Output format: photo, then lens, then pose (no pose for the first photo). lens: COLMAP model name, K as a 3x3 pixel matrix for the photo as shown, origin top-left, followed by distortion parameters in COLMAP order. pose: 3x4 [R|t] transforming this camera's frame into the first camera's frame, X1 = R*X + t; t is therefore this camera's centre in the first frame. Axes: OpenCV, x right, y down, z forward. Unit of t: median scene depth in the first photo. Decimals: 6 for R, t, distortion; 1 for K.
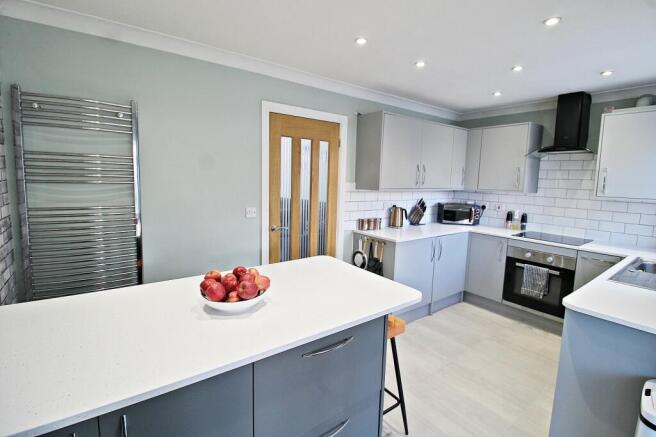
lens RADIAL K [[305.3, 0, 325.1], [0, 305.3, 209.8], [0, 0, 1]] dist [0.001465, -0.012336]
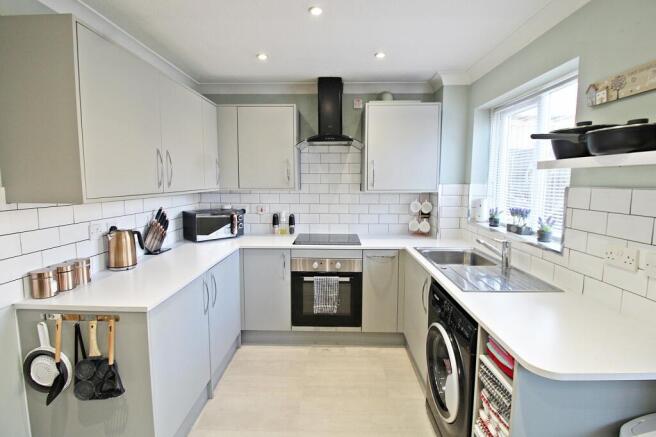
lens RADIAL K [[305.3, 0, 325.1], [0, 305.3, 209.8], [0, 0, 1]] dist [0.001465, -0.012336]
pose [[0.603215, -0.103126, 0.790883, 0.038498], [0.100250, 0.993545, 0.053090, -0.038341], [-0.791253, 0.047262, 0.609660, 0.425935]]
